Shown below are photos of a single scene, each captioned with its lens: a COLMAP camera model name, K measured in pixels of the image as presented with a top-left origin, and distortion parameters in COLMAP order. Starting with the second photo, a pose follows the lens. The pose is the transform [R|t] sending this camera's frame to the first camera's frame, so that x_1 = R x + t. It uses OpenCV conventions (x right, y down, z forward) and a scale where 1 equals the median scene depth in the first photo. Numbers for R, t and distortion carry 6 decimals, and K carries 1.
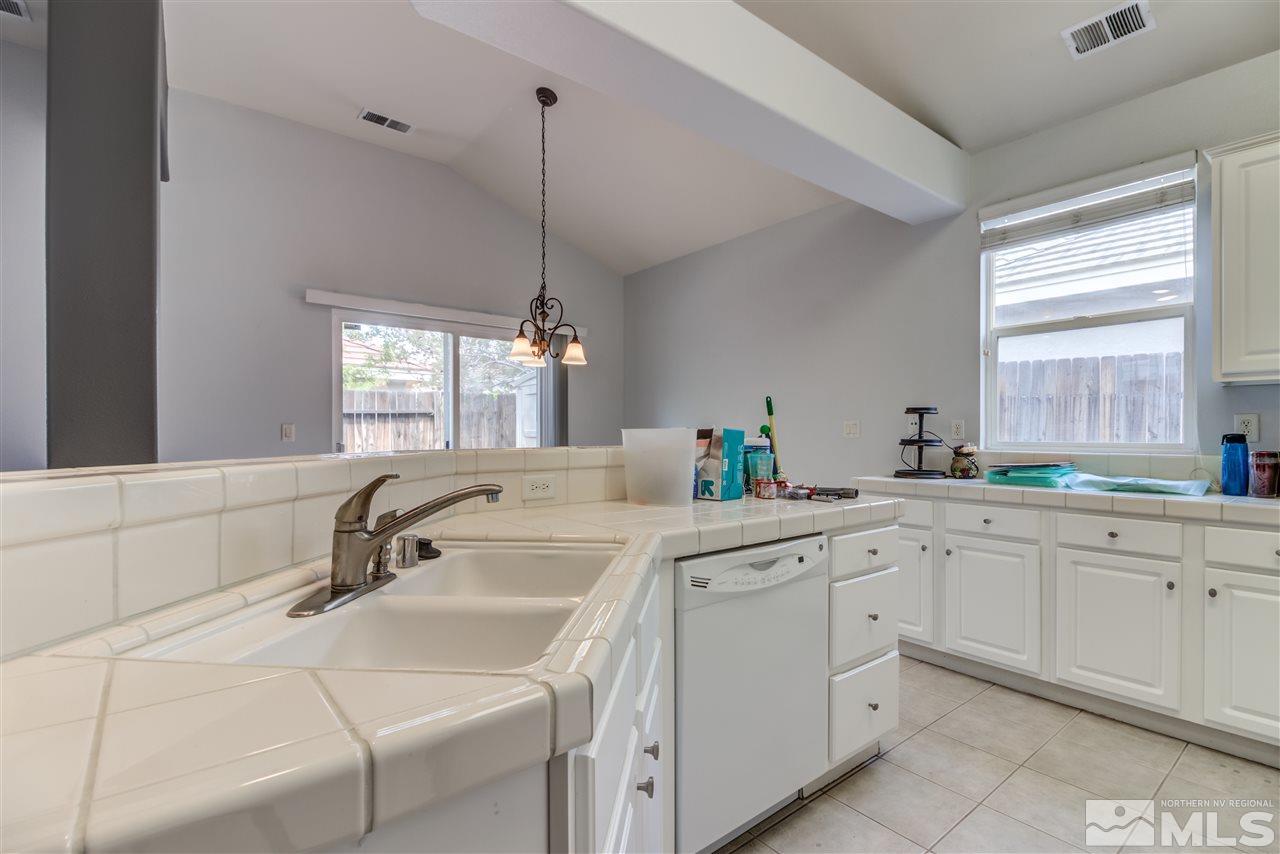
lens RADIAL K [[595.6, 0, 640.2], [0, 595.6, 434.8], [0, 0, 1]] dist [0.031457, -0.018951]
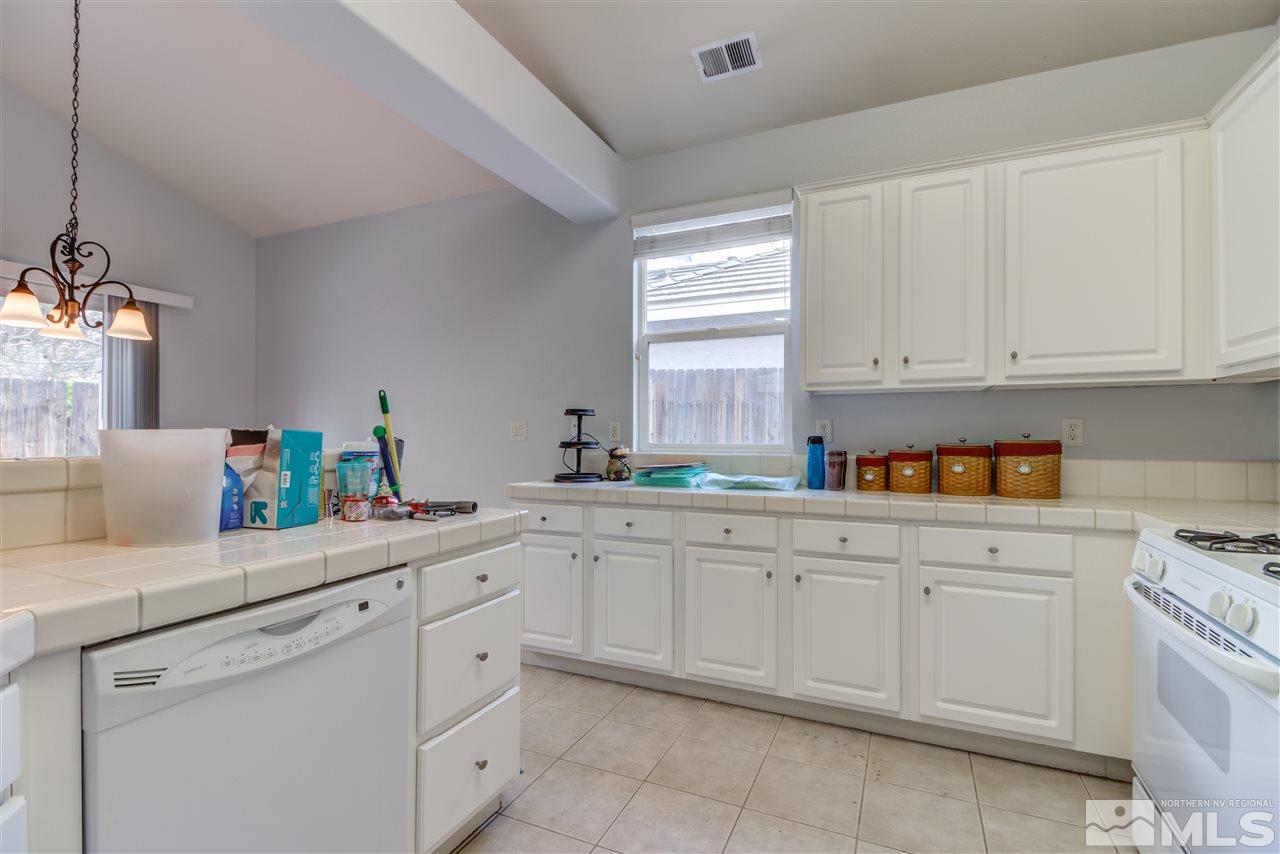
lens RADIAL K [[595.6, 0, 640.2], [0, 595.6, 434.8], [0, 0, 1]] dist [0.031457, -0.018951]
pose [[0.893585, 0.000096, 0.448894, 0.155986], [0.001355, 0.999995, -0.002913, -0.001052], [-0.448892, 0.003211, 0.893580, 0.115579]]
